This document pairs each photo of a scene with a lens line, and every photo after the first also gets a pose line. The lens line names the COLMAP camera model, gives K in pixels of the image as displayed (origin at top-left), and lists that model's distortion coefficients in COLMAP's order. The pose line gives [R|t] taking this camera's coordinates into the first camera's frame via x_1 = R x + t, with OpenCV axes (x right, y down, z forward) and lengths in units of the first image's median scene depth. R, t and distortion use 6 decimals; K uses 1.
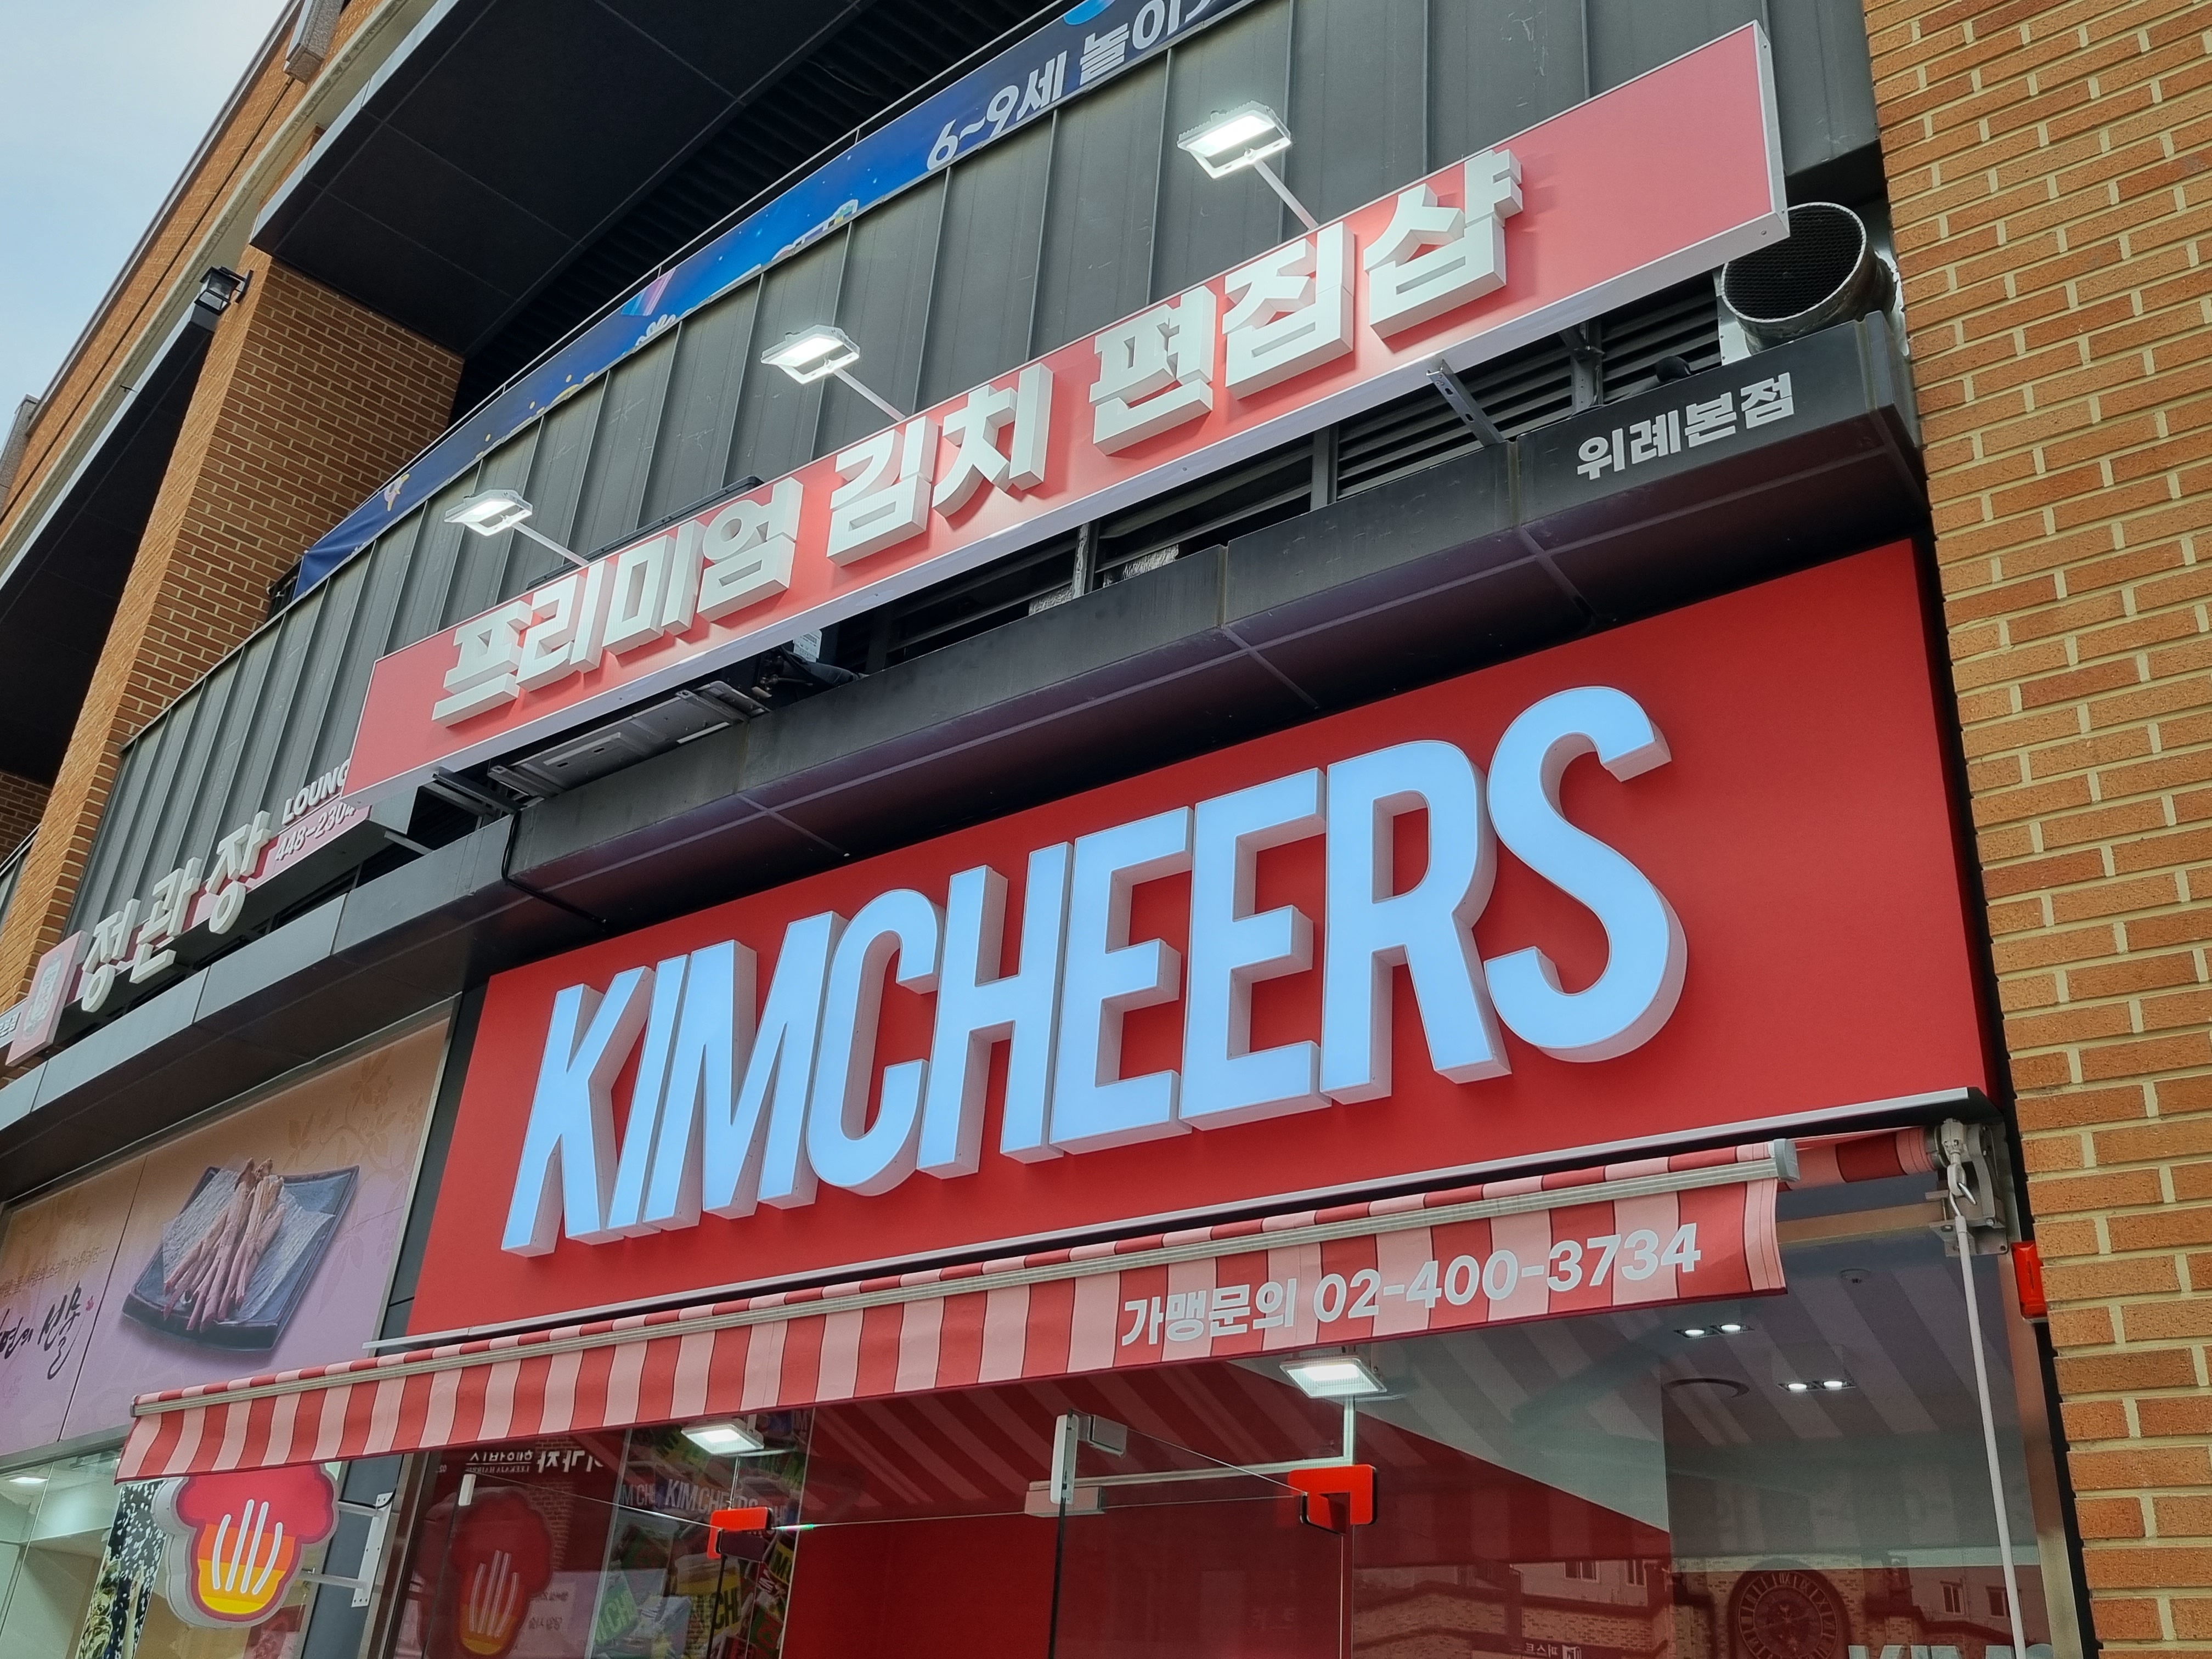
lens RADIAL K [[2071.1, 0, 1111.8], [0, 2071.1, 814.1], [0, 0, 1]] dist [0.037887, 0.002236]
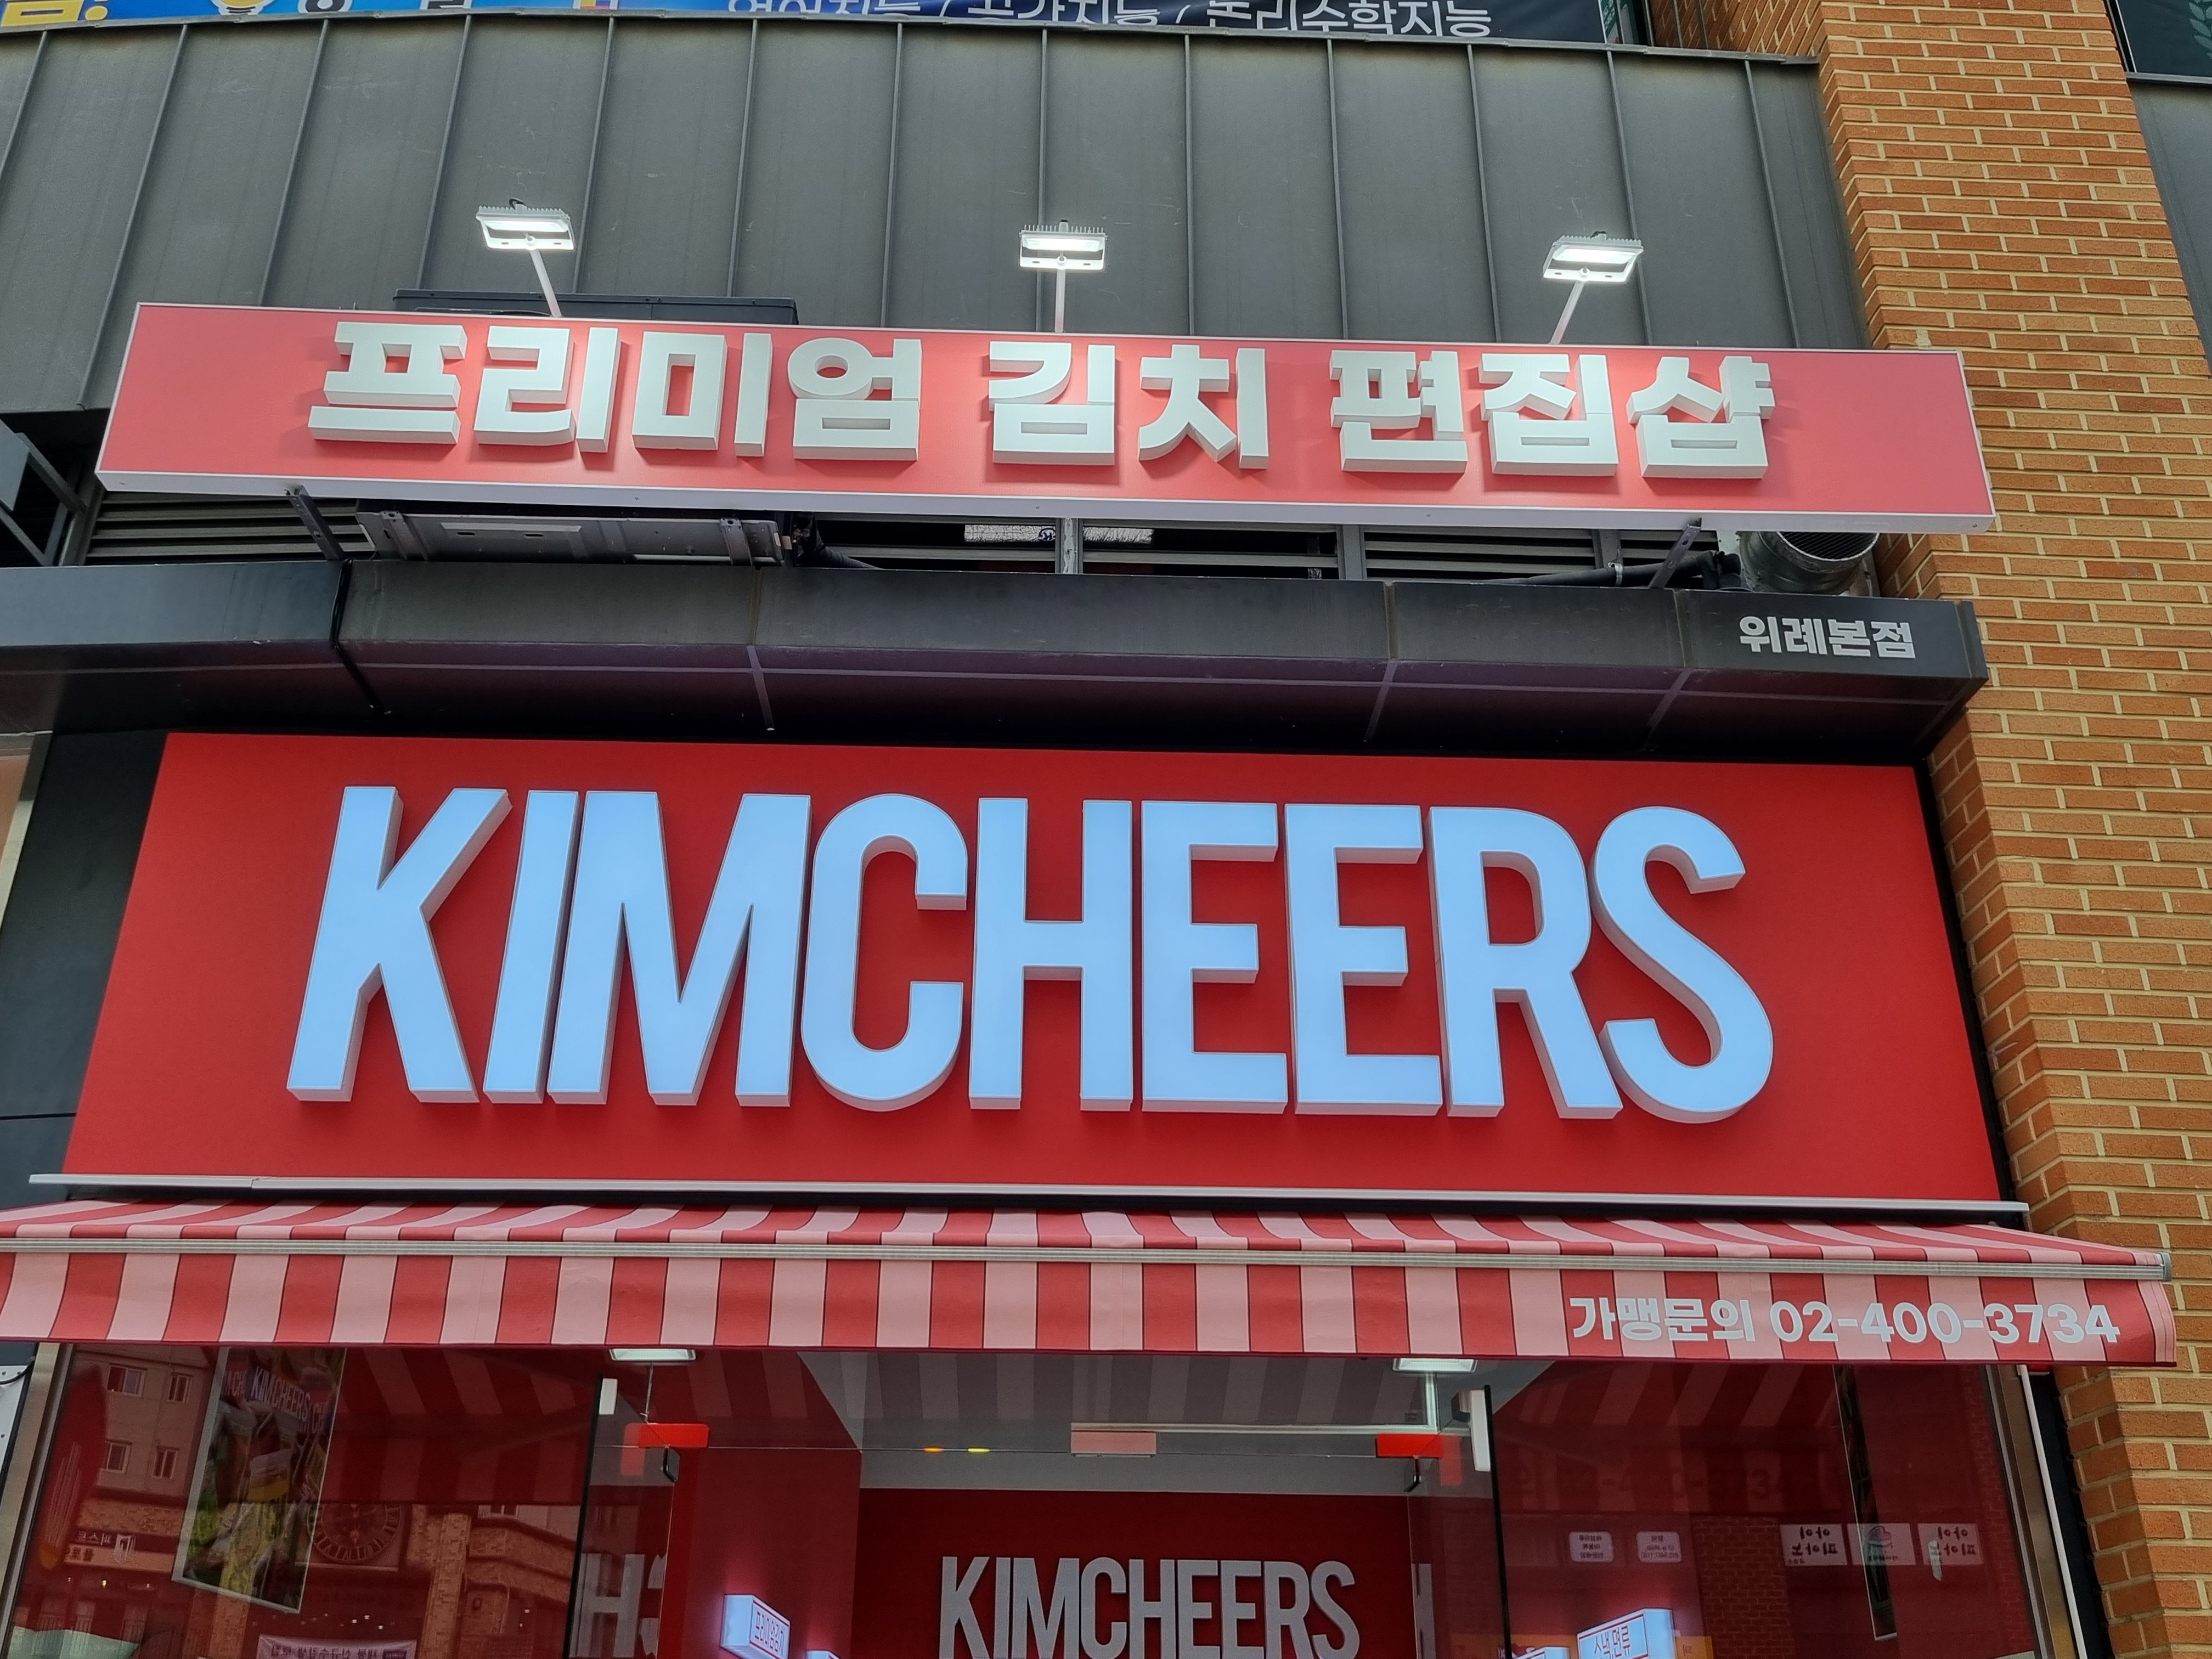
lens RADIAL K [[2067.6, 0, 1097.0], [0, 2067.6, 818.6], [0, 0, 1]] dist [0.046317, -0.012113]
pose [[0.775909, 0.225497, 0.589166, -0.671093], [-0.254372, 0.966476, -0.034910, 0.065113], [-0.577287, -0.122780, 0.807257, 0.199889]]
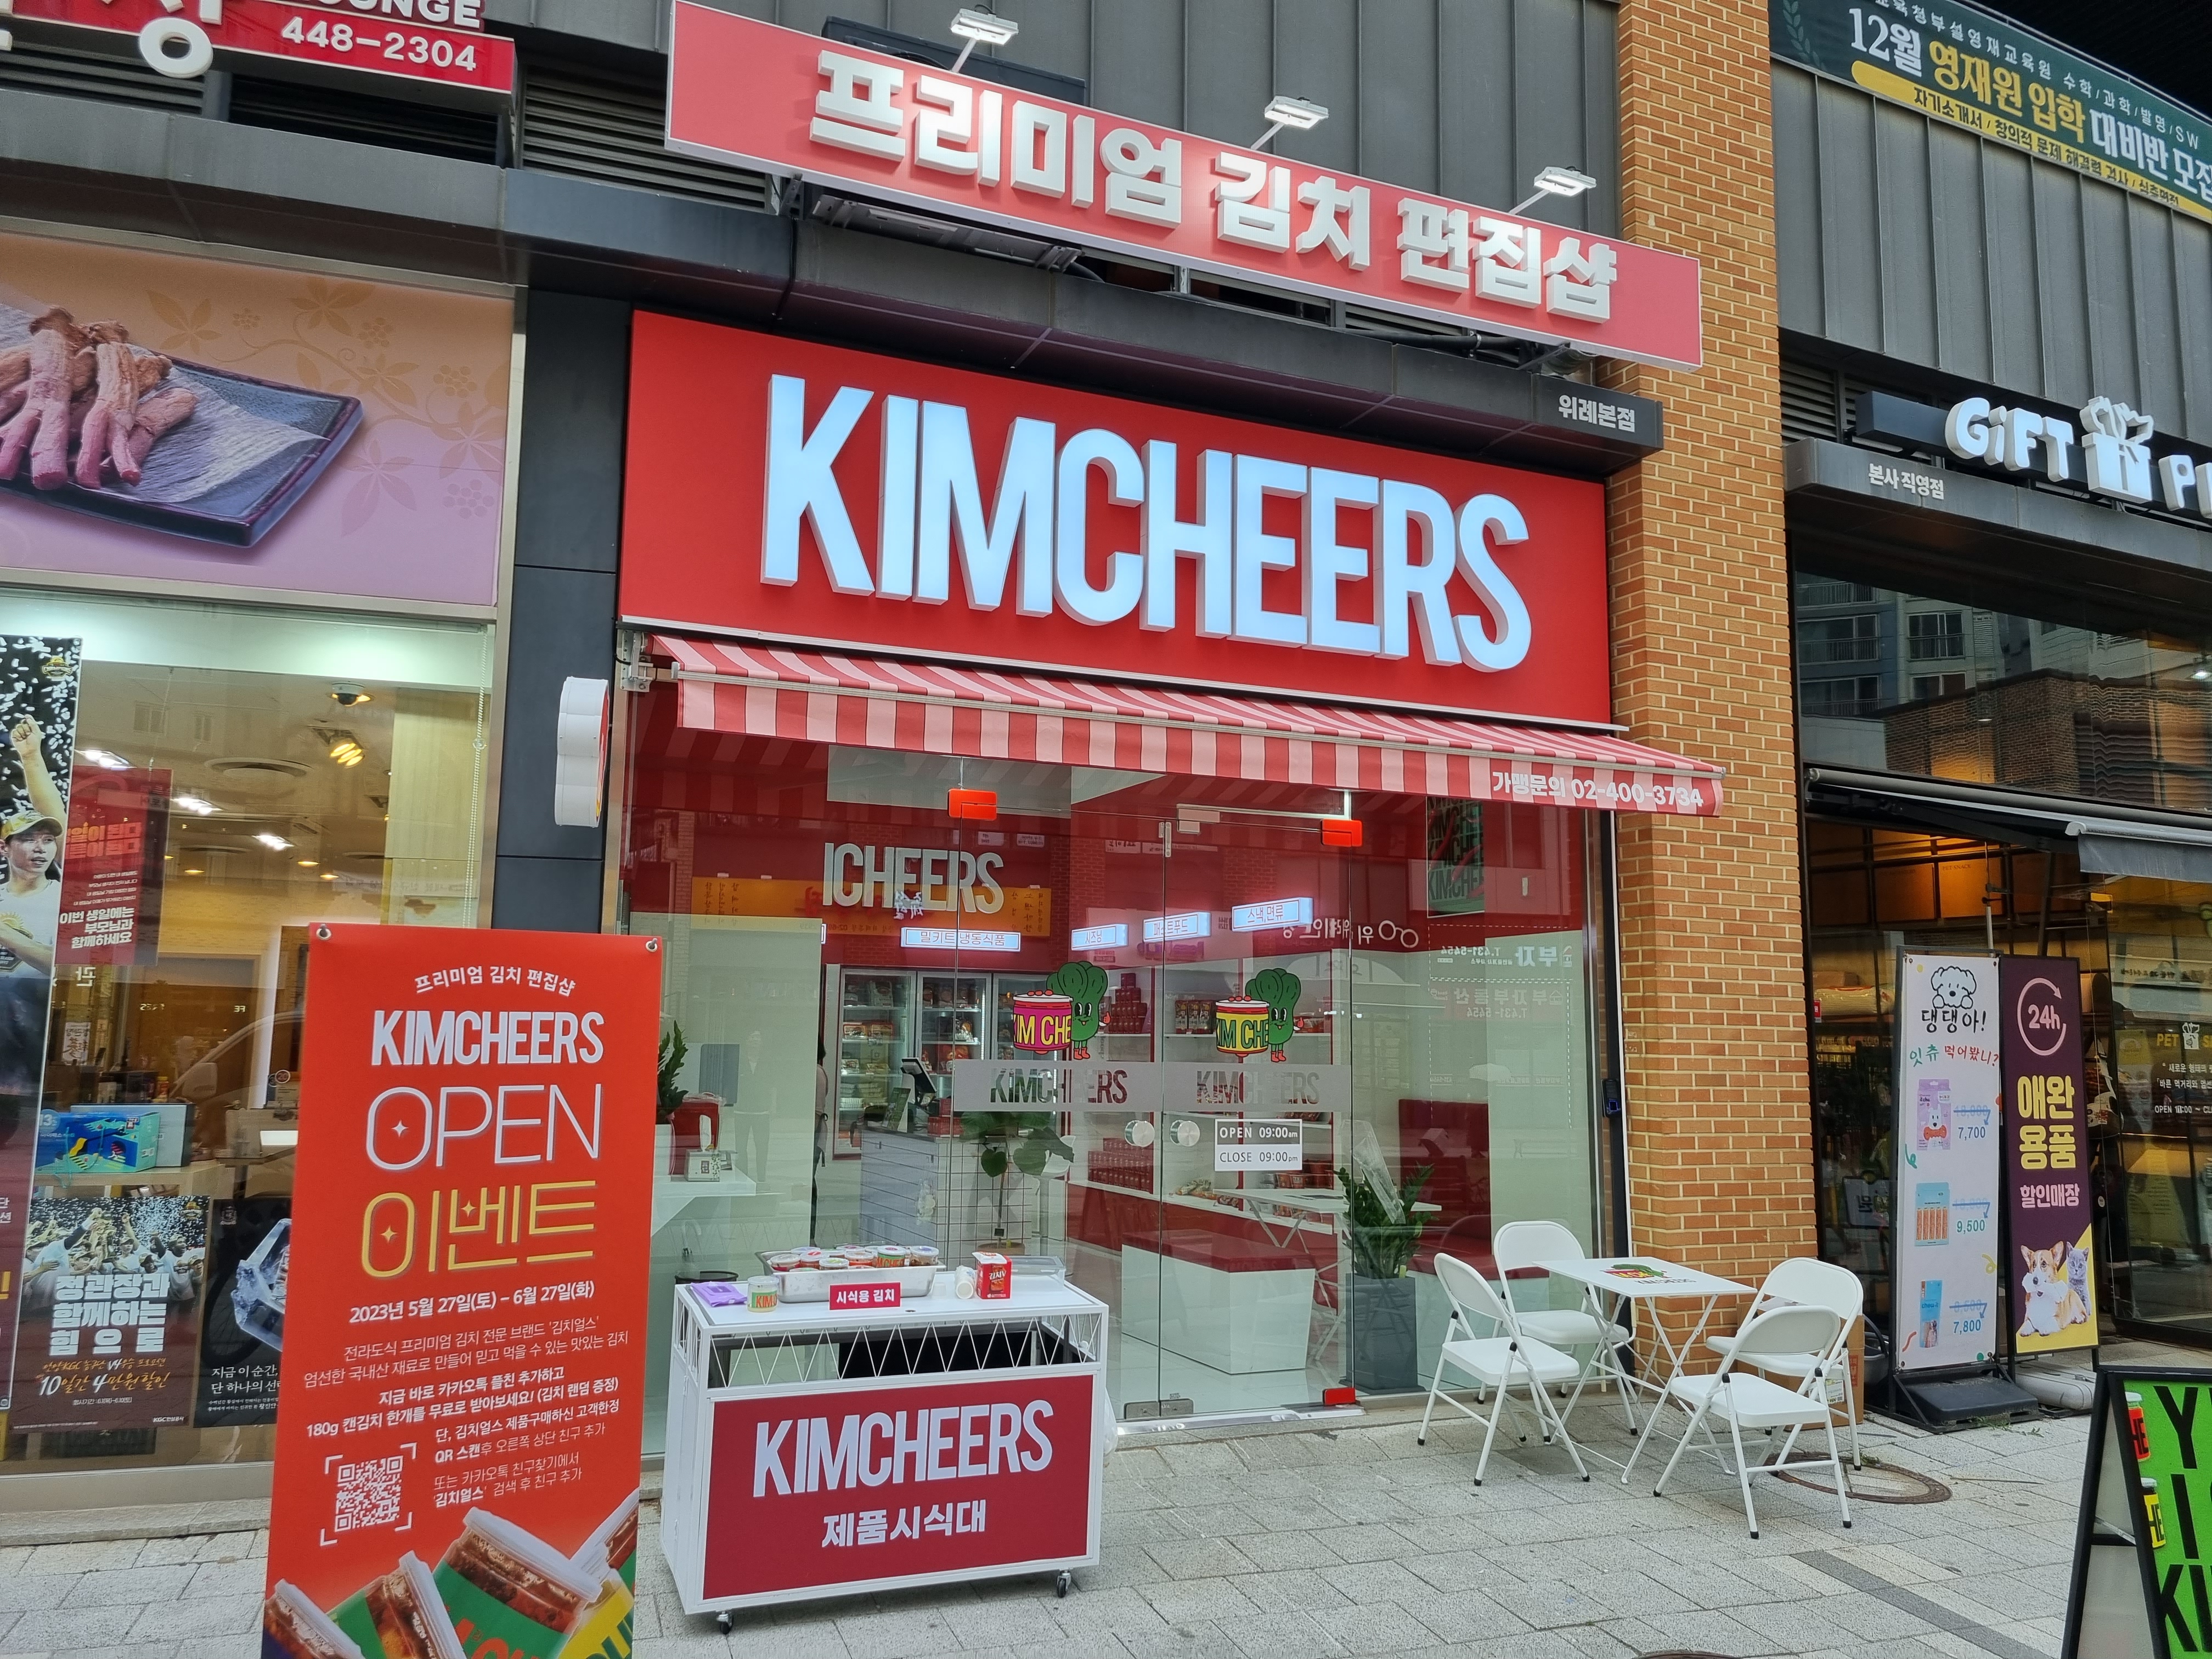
lens RADIAL K [[1656.0, 0, 1103.4], [0, 1656.0, 821.3], [0, 0, 1]] dist [0.046768, -0.014340]
pose [[0.493488, 0.055407, 0.867986, -1.328048], [-0.392556, 0.904728, 0.165433, 0.109777], [-0.776125, -0.422372, 0.468222, 0.329643]]
